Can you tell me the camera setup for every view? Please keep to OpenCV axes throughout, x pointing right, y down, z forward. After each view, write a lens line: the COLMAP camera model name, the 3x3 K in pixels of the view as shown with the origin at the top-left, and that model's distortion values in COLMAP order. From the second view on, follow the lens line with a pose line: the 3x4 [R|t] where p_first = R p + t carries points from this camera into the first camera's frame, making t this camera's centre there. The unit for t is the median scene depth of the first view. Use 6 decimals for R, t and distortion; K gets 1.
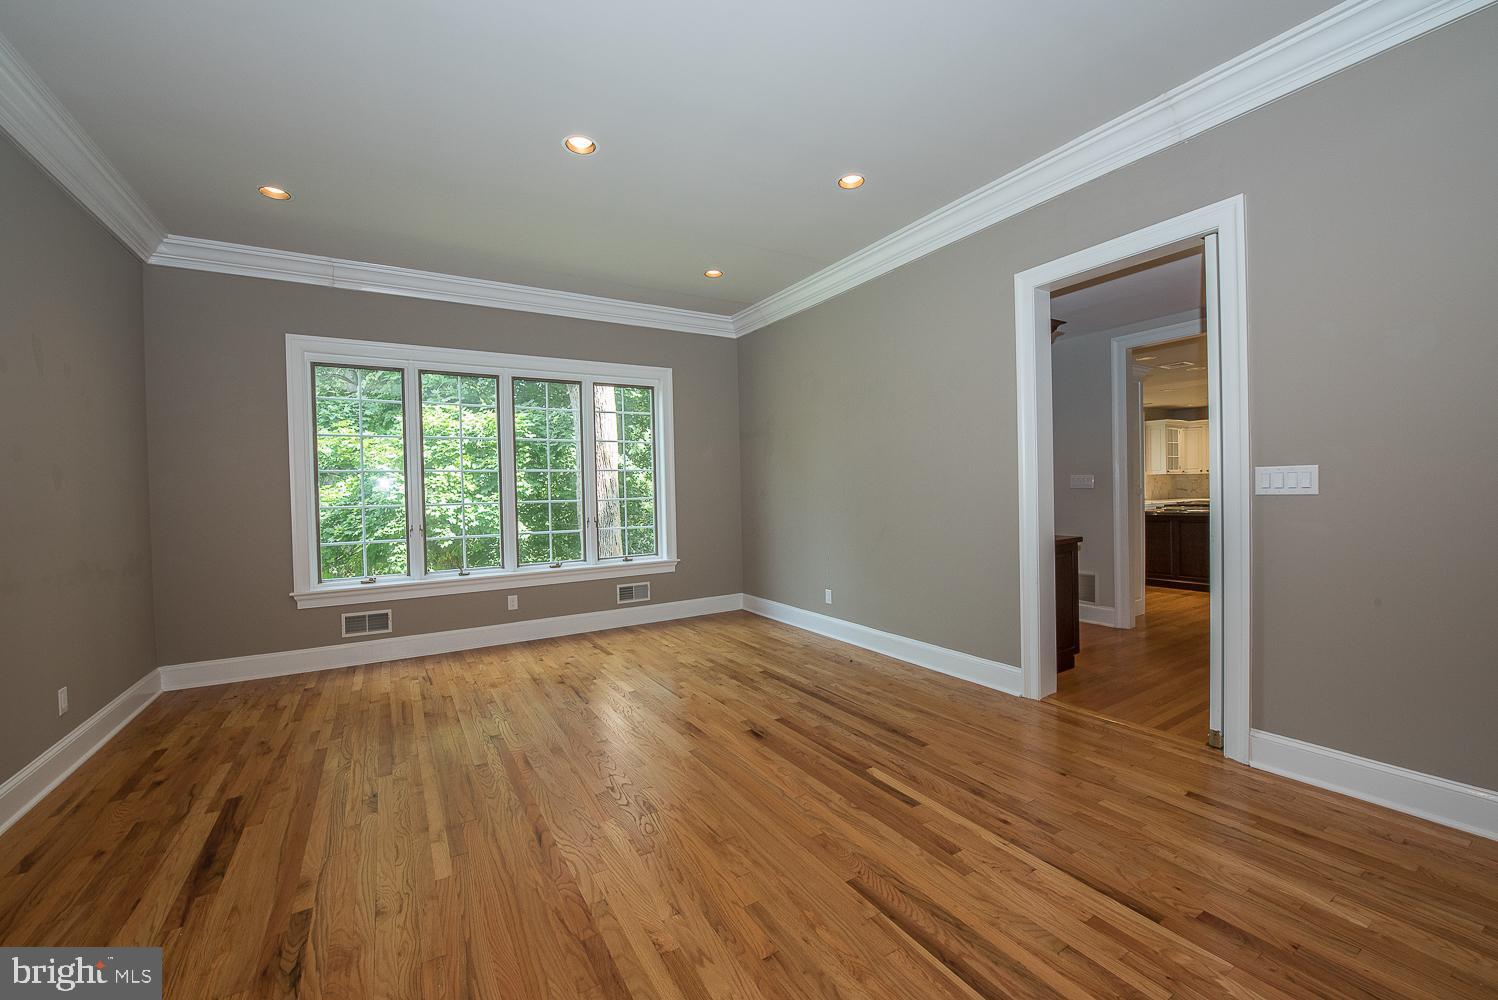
lens RADIAL K [[601.6, 0, 752.6], [0, 601.6, 500.2], [0, 0, 1]] dist [-0.022103, -0.000961]
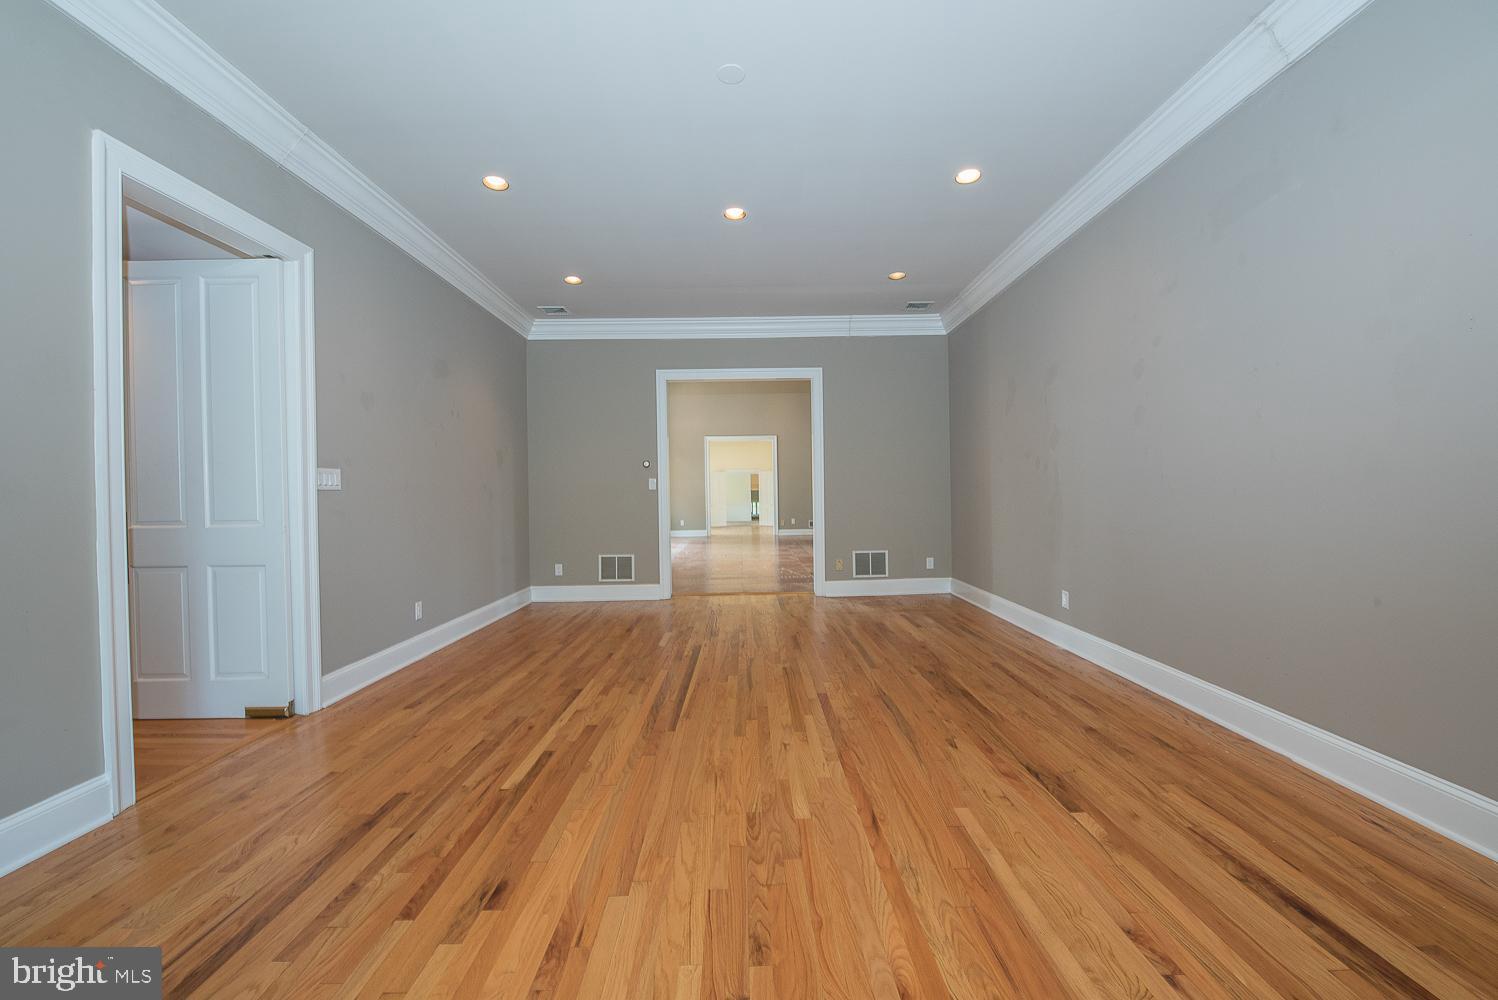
lens RADIAL K [[601.6, 0, 747.9], [0, 601.6, 494.0], [0, 0, 1]] dist [-0.022103, -0.000961]
pose [[-0.857618, 0.038169, 0.512869, -0.627103], [0.048706, 0.998788, 0.007115, 0.037347], [-0.511976, 0.031082, -0.858437, 1.723202]]
